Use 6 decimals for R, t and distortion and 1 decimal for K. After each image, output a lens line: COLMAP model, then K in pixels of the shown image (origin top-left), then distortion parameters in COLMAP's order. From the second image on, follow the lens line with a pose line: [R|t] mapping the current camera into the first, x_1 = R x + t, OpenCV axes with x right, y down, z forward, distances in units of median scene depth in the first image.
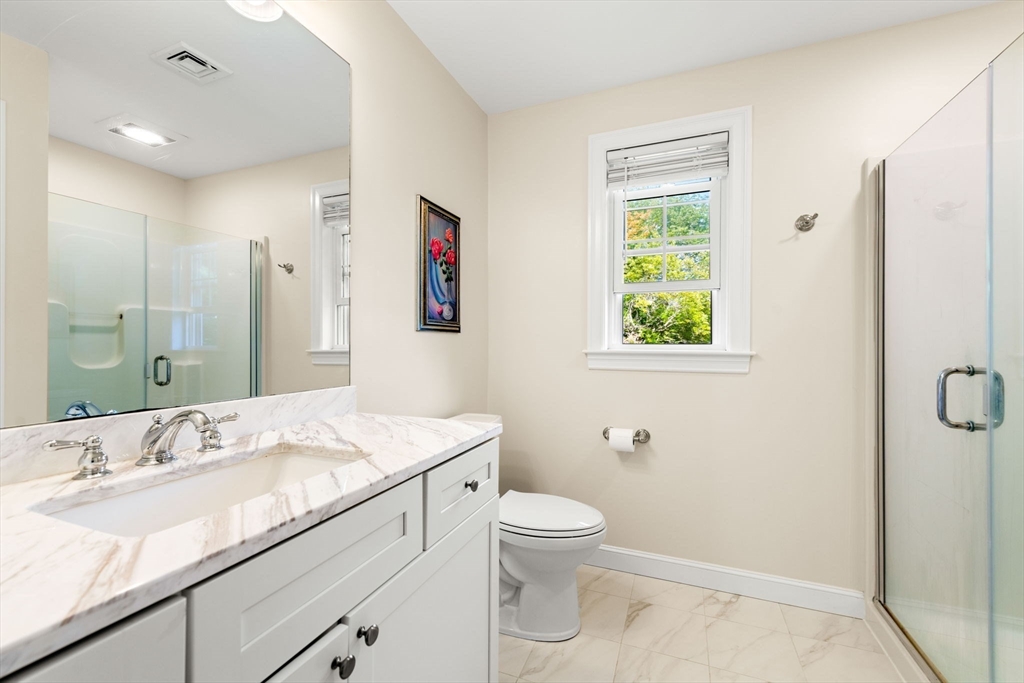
lens RADIAL K [[412.7, 0, 512.6], [0, 412.7, 345.6], [0, 0, 1]] dist [0.002062, -0.000046]
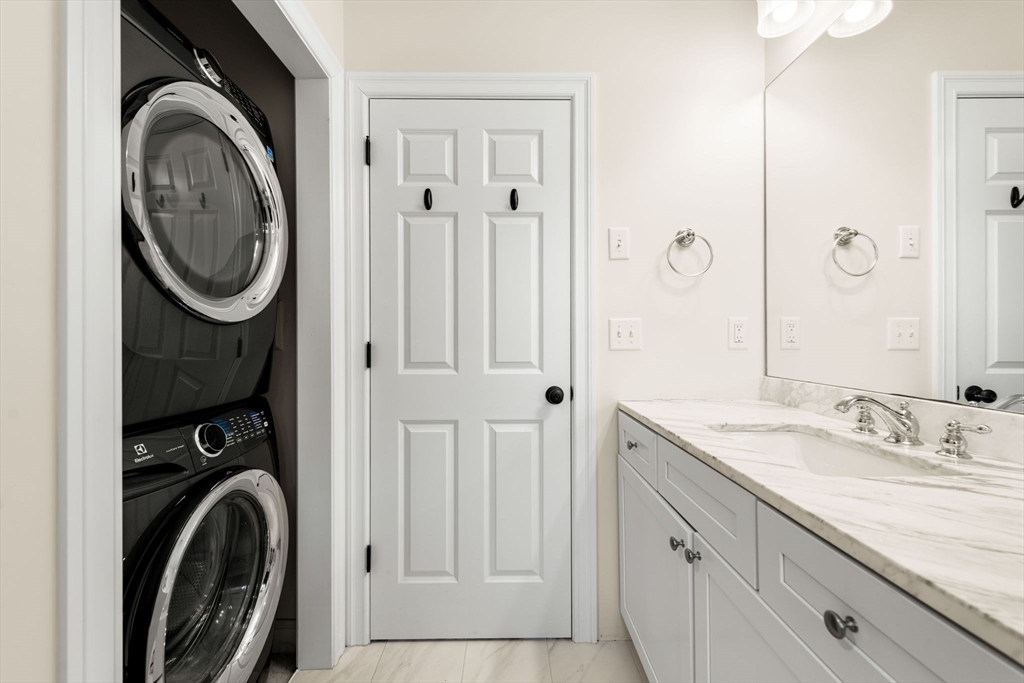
lens RADIAL K [[412.7, 0, 512.6], [0, 412.7, 345.6], [0, 0, 1]] dist [0.002062, -0.000046]
pose [[-0.920472, 0.008357, -0.390720, 0.516671], [-0.000192, 0.999762, 0.021834, 0.004572], [0.390809, 0.020173, -0.920251, 1.621394]]
